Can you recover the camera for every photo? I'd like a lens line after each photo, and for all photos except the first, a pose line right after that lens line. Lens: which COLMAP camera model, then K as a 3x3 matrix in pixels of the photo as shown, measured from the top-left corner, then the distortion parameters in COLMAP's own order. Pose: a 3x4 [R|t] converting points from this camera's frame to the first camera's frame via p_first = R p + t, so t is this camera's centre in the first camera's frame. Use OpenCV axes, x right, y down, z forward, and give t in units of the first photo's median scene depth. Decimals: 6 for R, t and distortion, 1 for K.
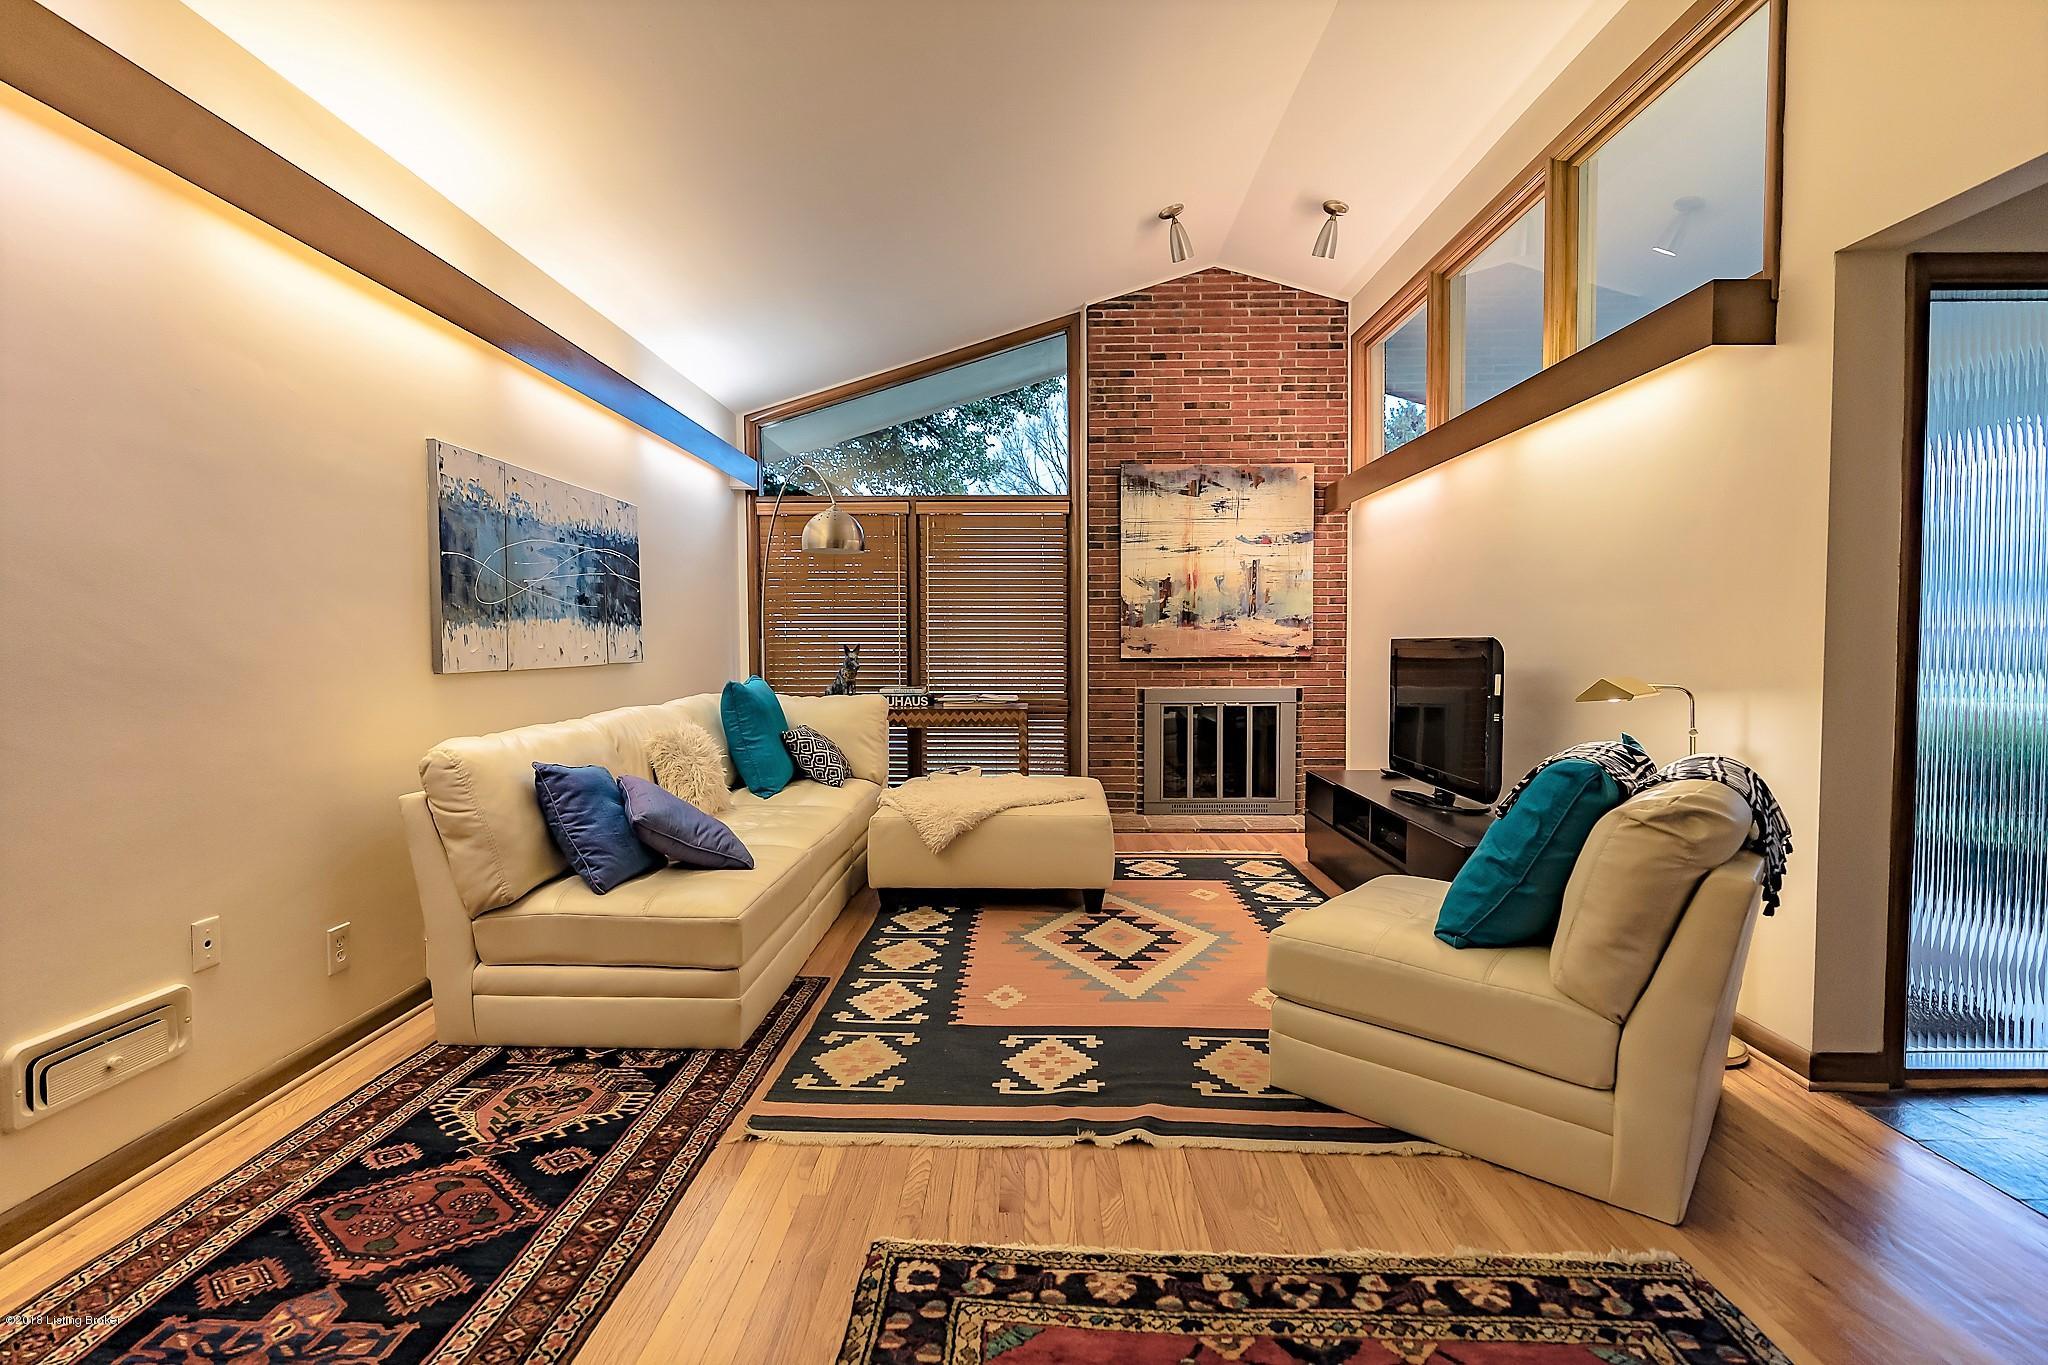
lens RADIAL K [[943.4, 0, 1018.6], [0, 943.4, 673.4], [0, 0, 1]] dist [-0.002206, -0.000097]
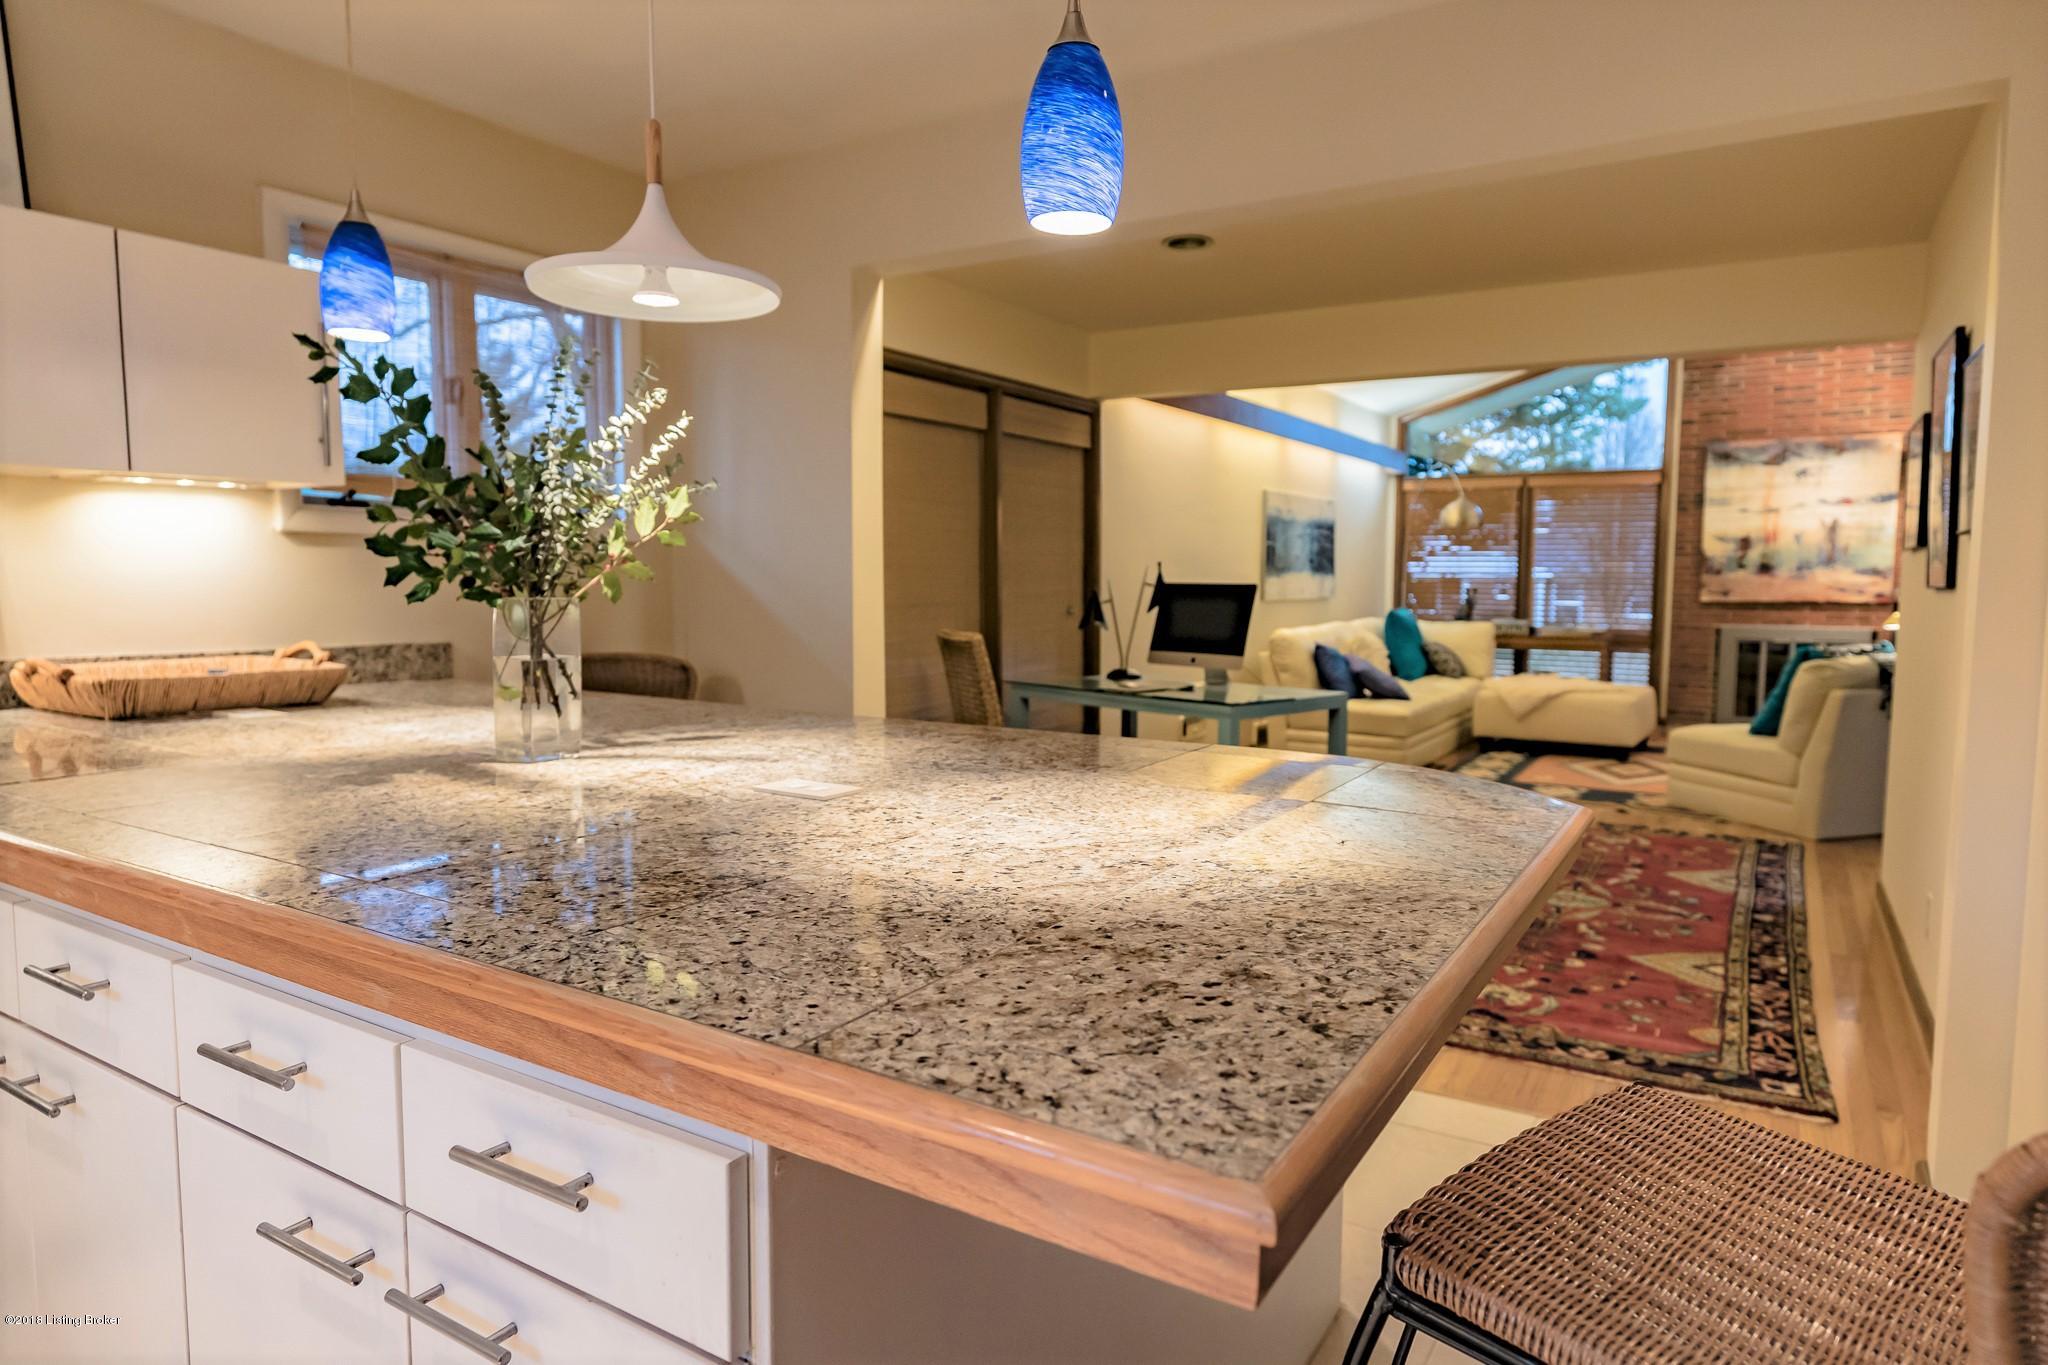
lens RADIAL K [[1220.4, 0, 1022.2], [0, 1220.4, 673.4], [0, 0, 1]] dist [-0.001884, -0.000290]
pose [[0.861556, 0.048726, -0.505319, 0.156053], [-0.024629, 0.998223, 0.054265, 0.013881], [0.507066, -0.034307, 0.861224, -0.823109]]
